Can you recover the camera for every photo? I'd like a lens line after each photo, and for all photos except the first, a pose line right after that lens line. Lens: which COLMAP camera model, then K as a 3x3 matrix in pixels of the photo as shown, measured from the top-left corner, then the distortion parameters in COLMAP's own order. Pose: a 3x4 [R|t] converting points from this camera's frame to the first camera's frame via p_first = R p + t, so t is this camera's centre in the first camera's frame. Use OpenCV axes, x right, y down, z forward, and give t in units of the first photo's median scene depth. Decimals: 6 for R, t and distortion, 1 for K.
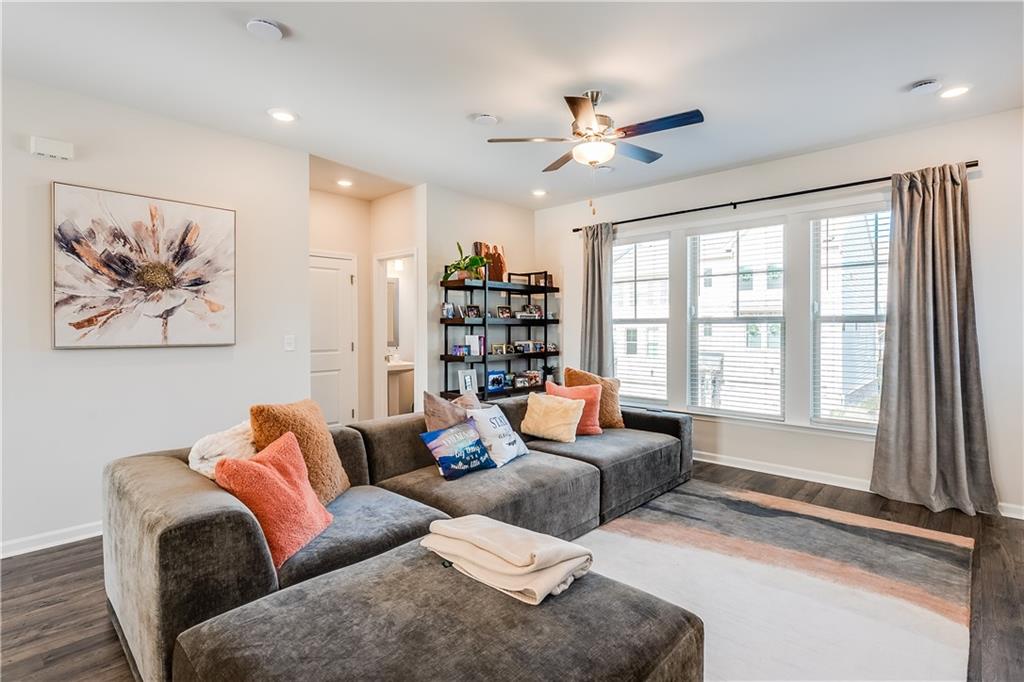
lens RADIAL K [[496.5, 0, 510.9], [0, 496.5, 328.8], [0, 0, 1]] dist [0.000861, 0.000894]
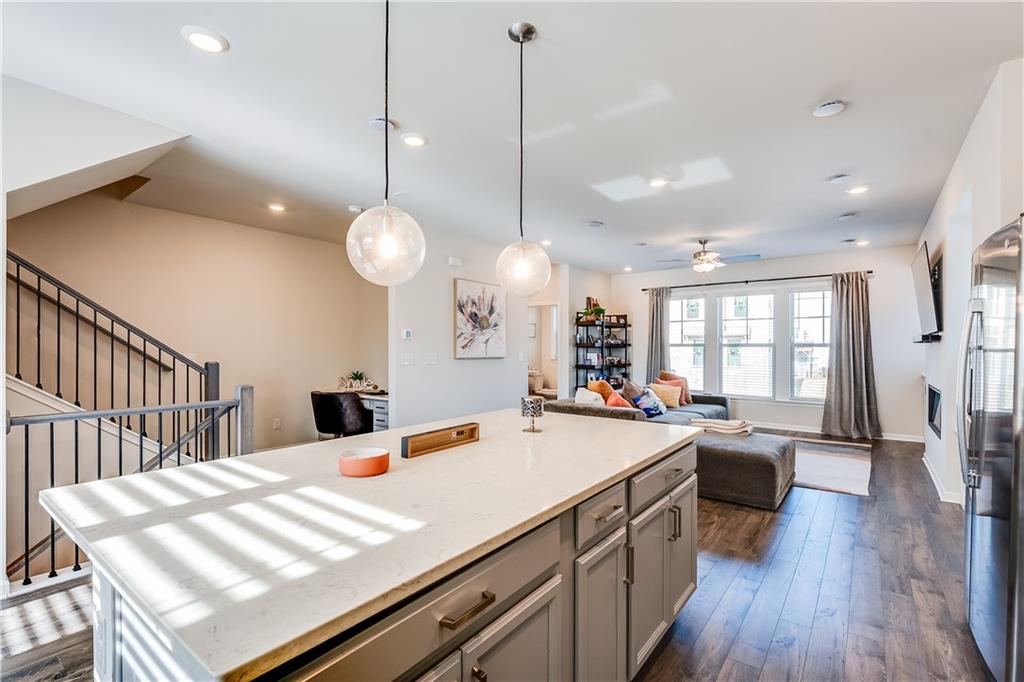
lens RADIAL K [[464.9, 0, 508.5], [0, 464.9, 346.0], [0, 0, 1]] dist [0.026021, -0.000170]
pose [[0.995378, 0.004084, 0.095948, -0.719696], [-0.003396, 0.999967, -0.007338, 0.000710], [-0.095974, 0.006978, 0.995359, -0.769279]]
